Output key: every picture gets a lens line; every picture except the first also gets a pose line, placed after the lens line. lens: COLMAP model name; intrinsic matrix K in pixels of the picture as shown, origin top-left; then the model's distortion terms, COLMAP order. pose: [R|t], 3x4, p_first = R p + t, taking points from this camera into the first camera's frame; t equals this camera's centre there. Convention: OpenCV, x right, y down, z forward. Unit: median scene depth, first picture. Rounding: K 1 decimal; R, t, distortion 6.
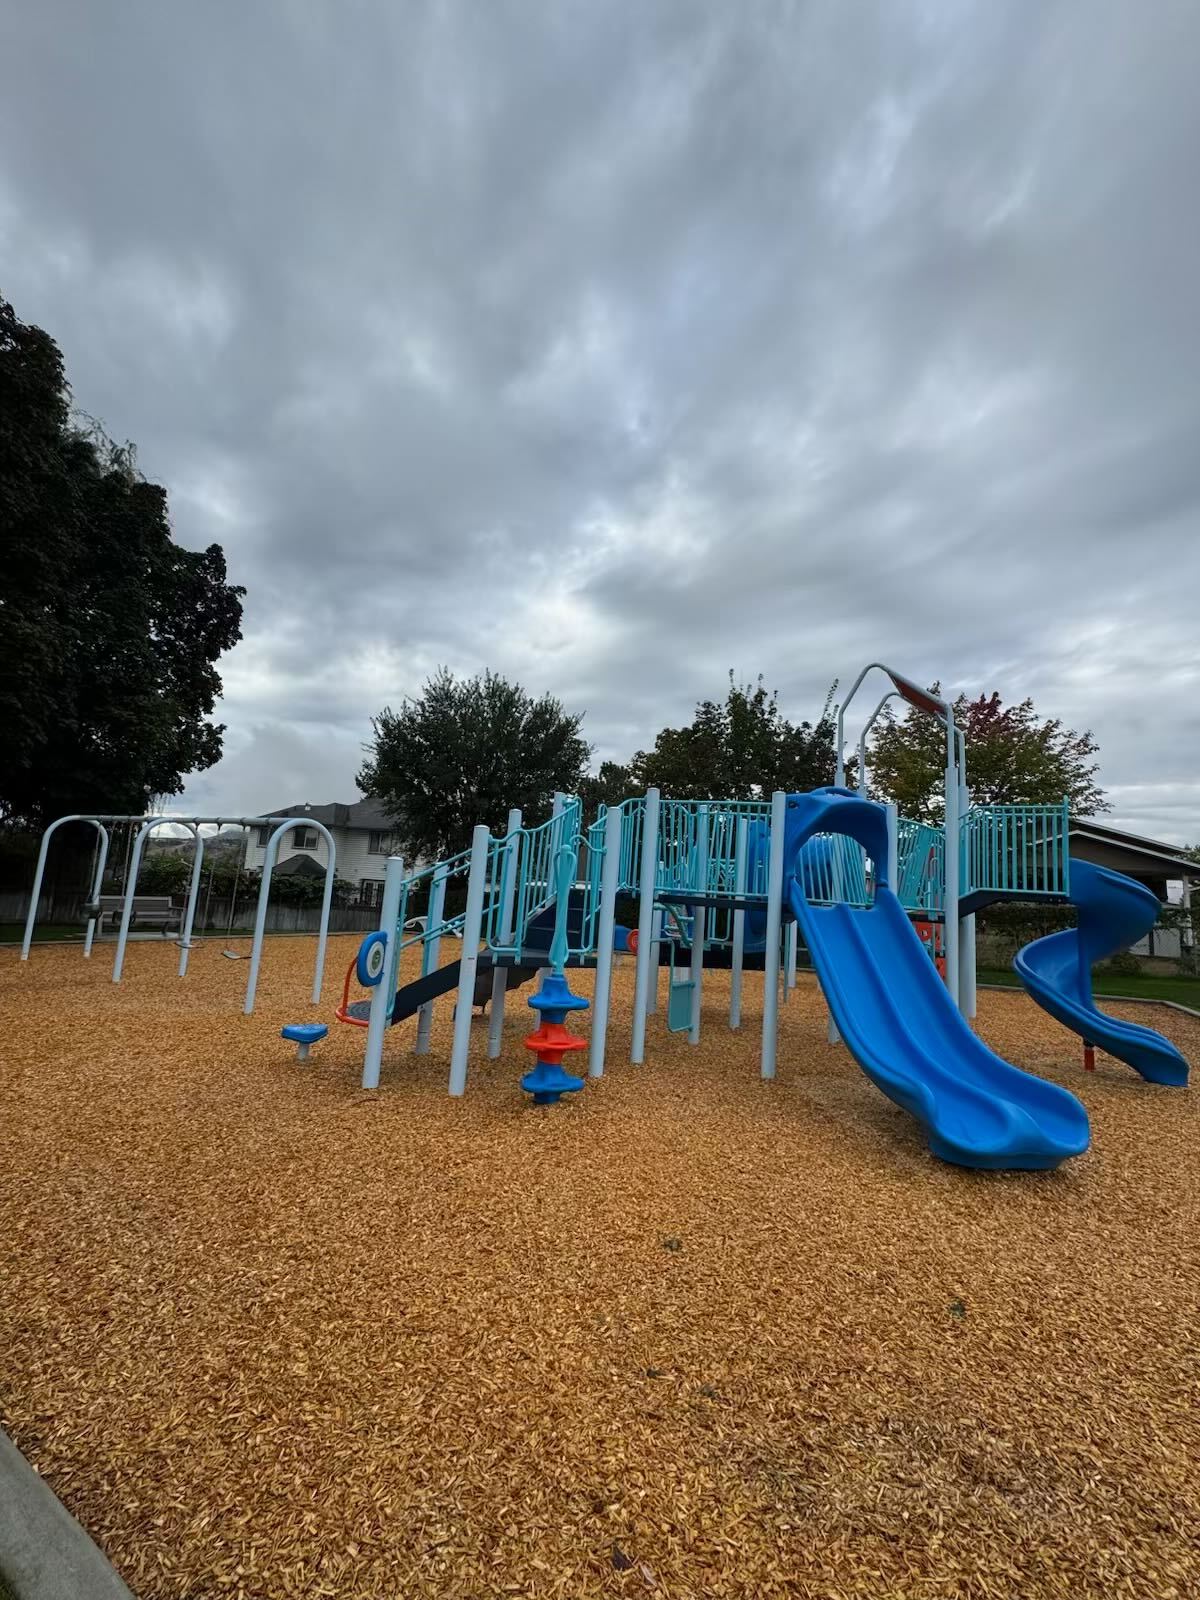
lens RADIAL K [[641.3, 0, 600.0], [0, 641.3, 800.0], [0, 0, 1]] dist [-0.002439, -0.000203]
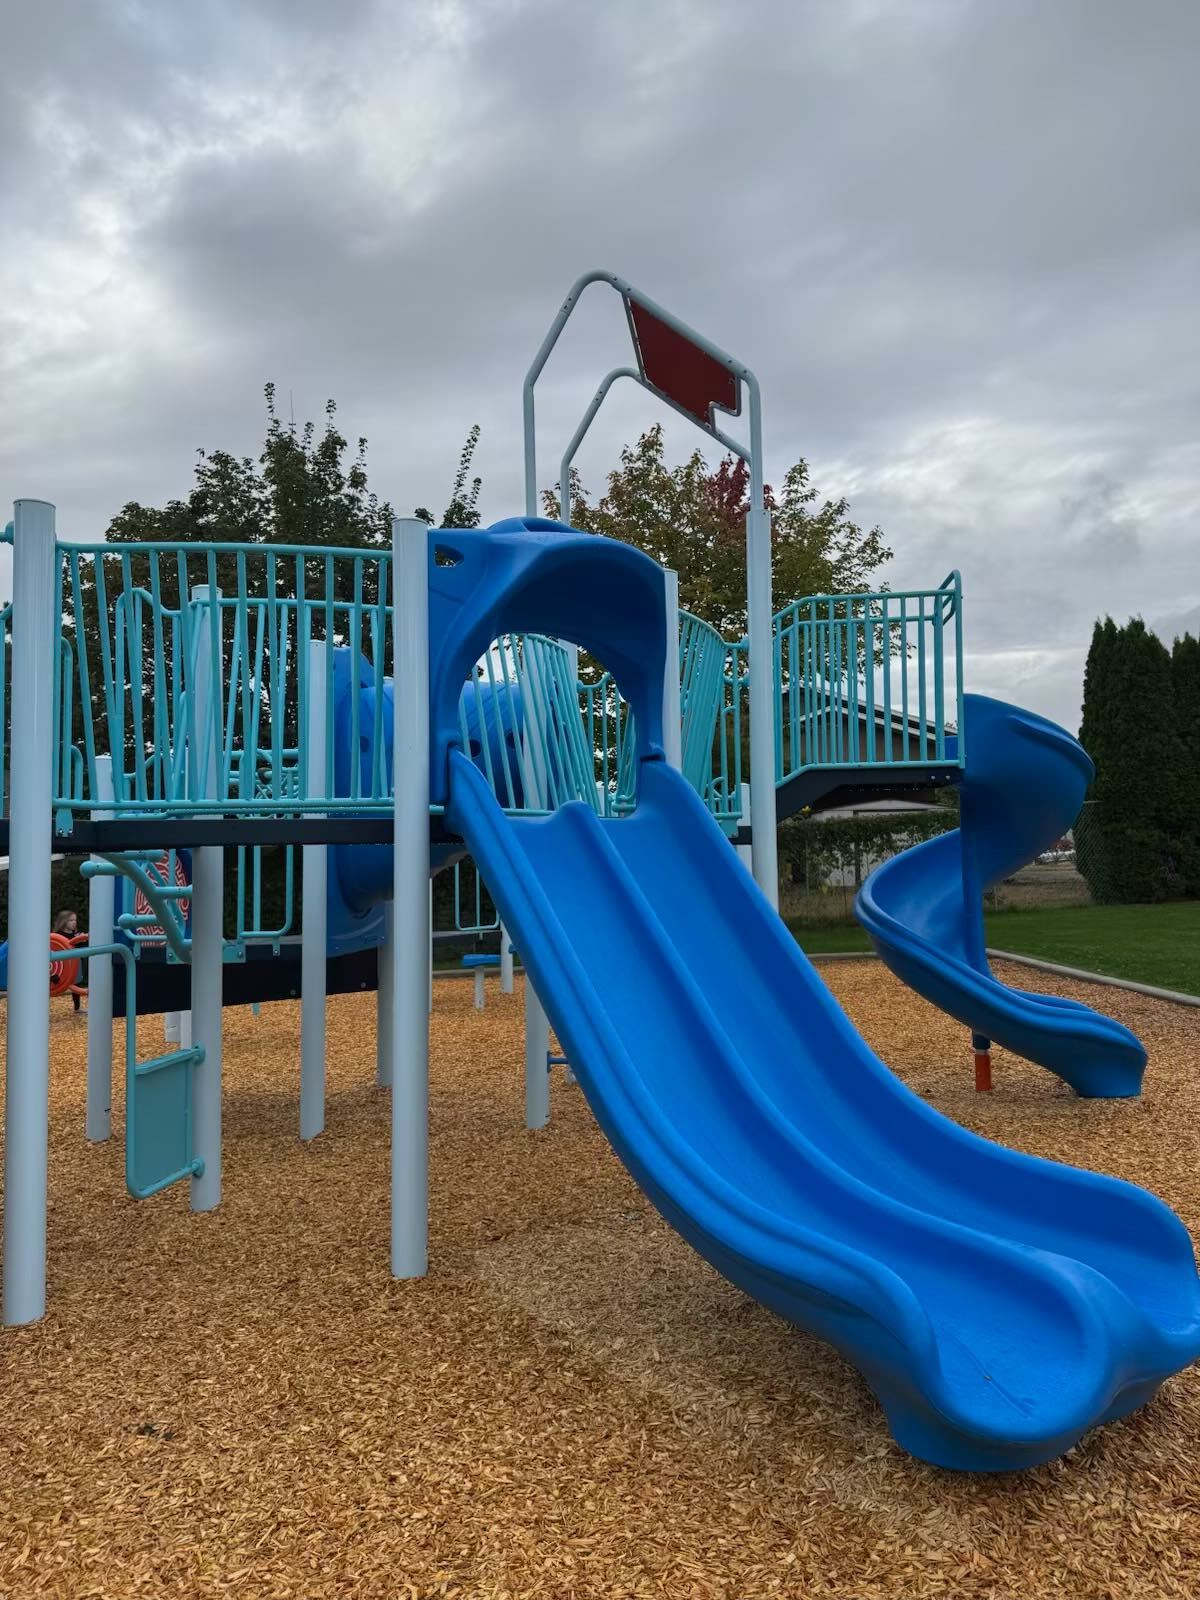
lens RADIAL K [[1123.6, 0, 636.6], [0, 1123.6, 798.2], [0, 0, 1]] dist [0.109338, -0.150259]
pose [[0.877276, -0.063336, 0.475789, 0.057072], [0.014882, 0.994368, 0.104928, 0.064413], [-0.479755, -0.084970, 0.873278, 0.275475]]
